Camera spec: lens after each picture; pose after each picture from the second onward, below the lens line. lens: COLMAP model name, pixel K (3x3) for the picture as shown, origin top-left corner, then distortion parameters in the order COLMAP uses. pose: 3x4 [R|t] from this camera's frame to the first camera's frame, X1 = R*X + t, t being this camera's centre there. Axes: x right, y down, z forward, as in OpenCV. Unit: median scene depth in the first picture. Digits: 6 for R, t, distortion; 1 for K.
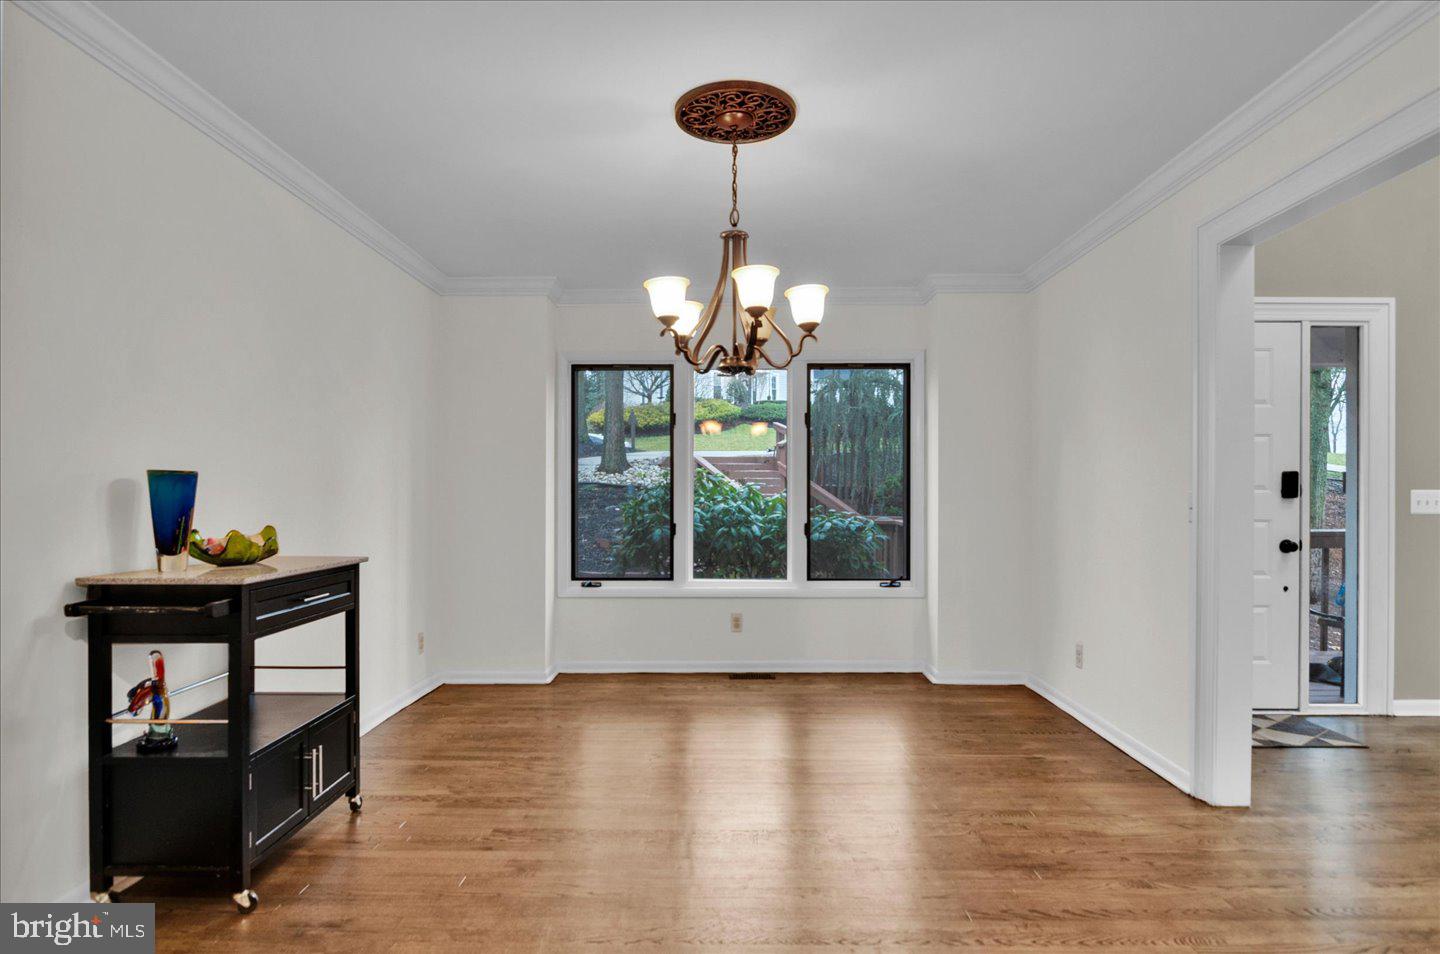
lens RADIAL K [[767.4, 0, 725.7], [0, 767.4, 488.0], [0, 0, 1]] dist [-0.003645, -0.002564]
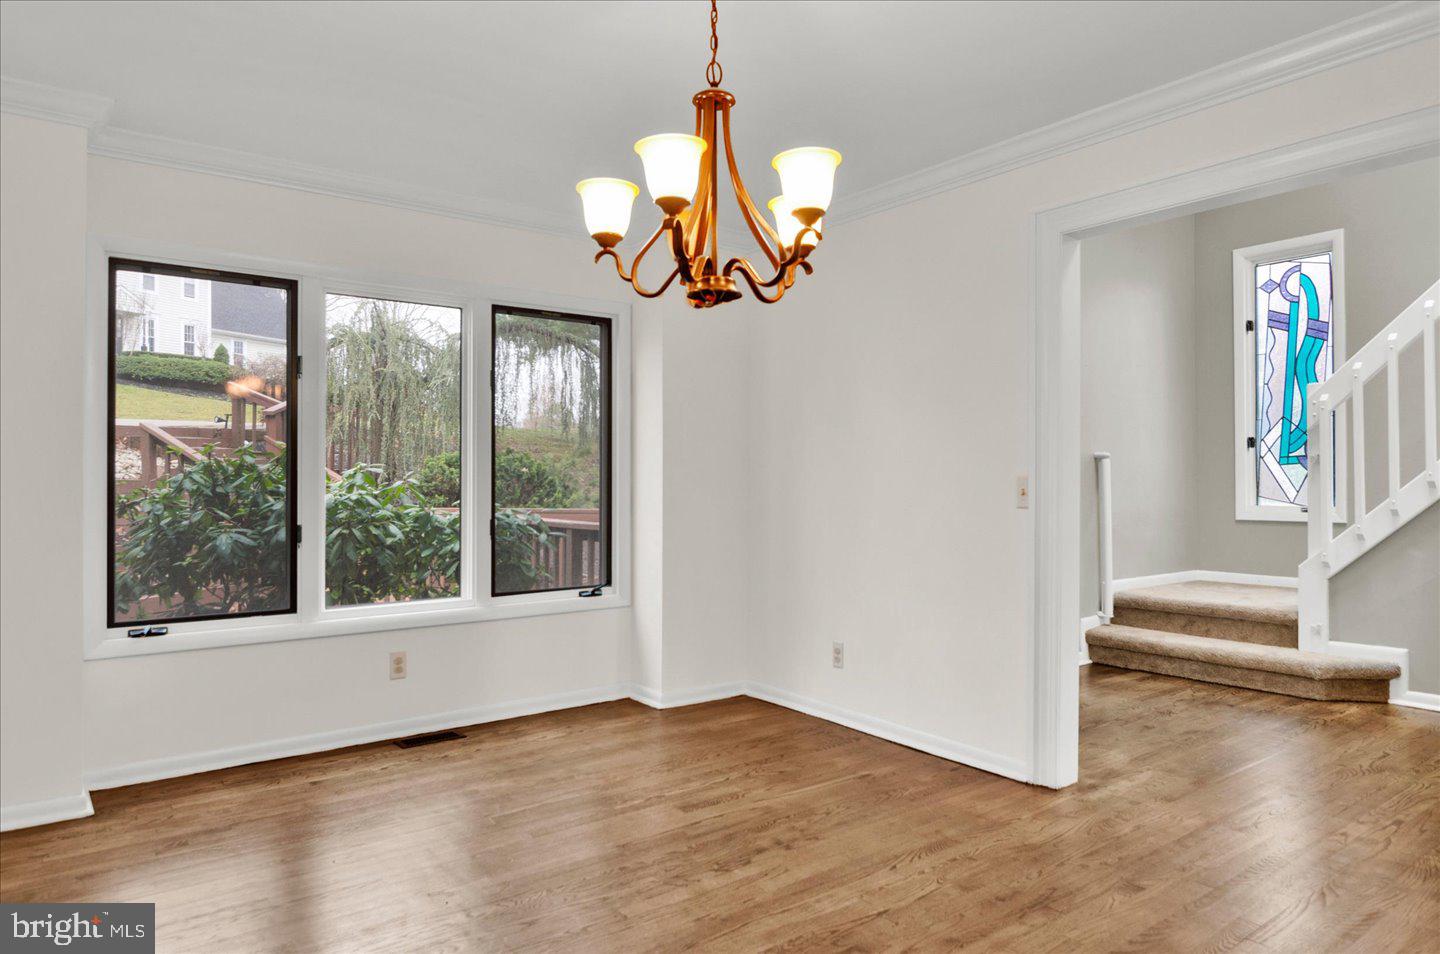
lens RADIAL K [[877.9, 0, 707.7], [0, 877.9, 477.6], [0, 0, 1]] dist [-0.000080, -0.005746]
pose [[0.799399, 0.001724, 0.600798, -0.248509], [-0.004603, 0.999984, 0.003254, 0.001900], [-0.600782, -0.005367, 0.799395, 0.206057]]
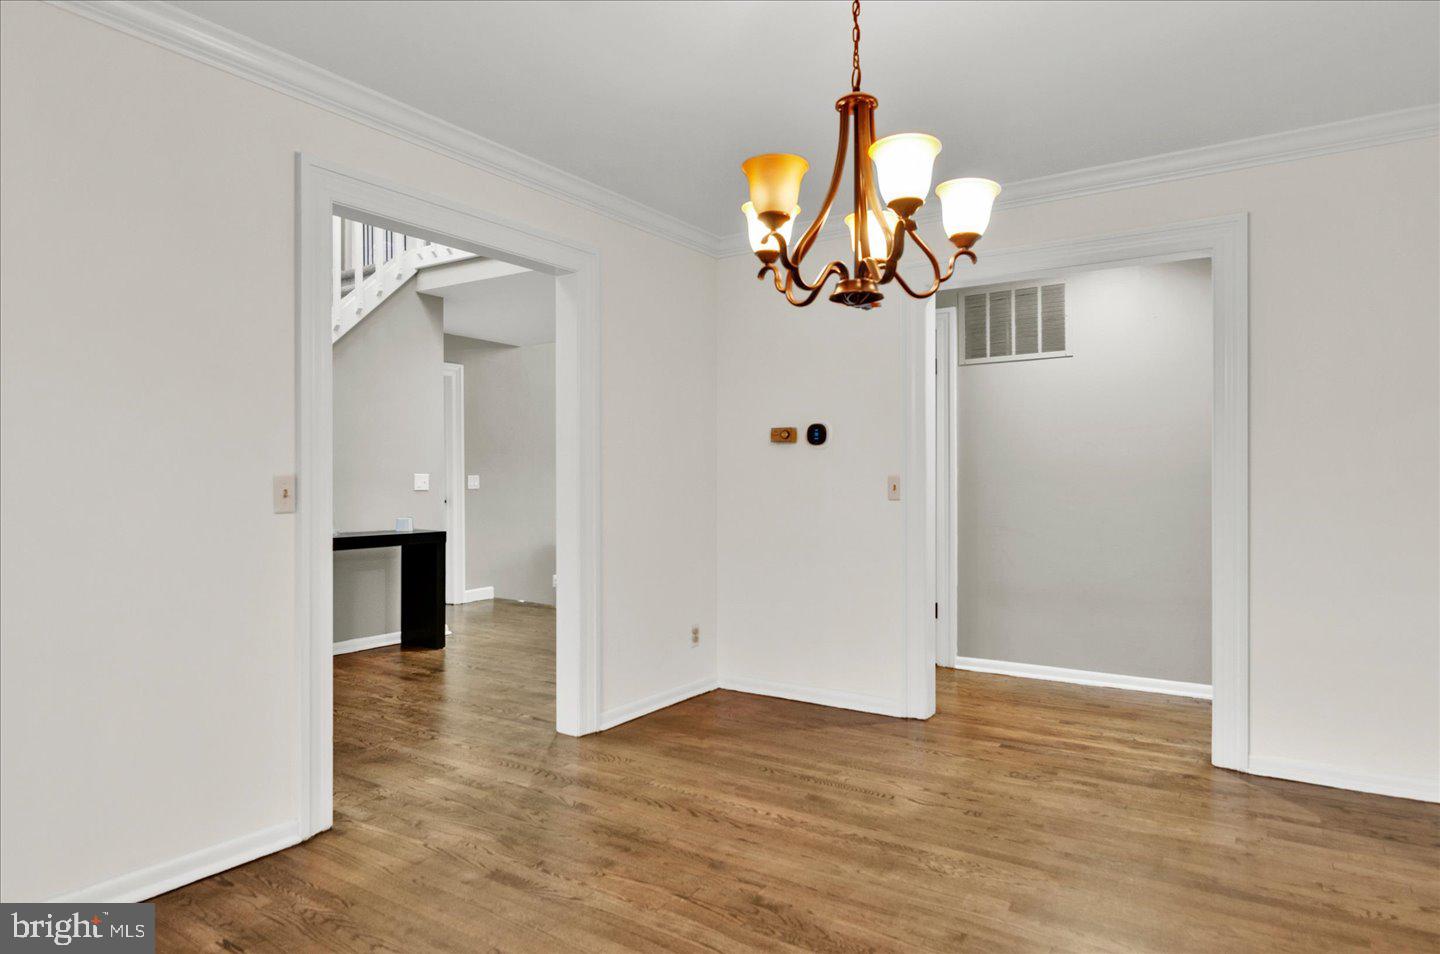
lens RADIAL K [[877.9, 0, 712.2], [0, 877.9, 475.1], [0, 0, 1]] dist [-0.000080, -0.005746]
pose [[-0.837687, -0.003216, 0.546142, -0.167826], [-0.010408, 0.999895, -0.010076, 0.007828], [-0.546052, -0.014125, -0.837632, 0.939534]]
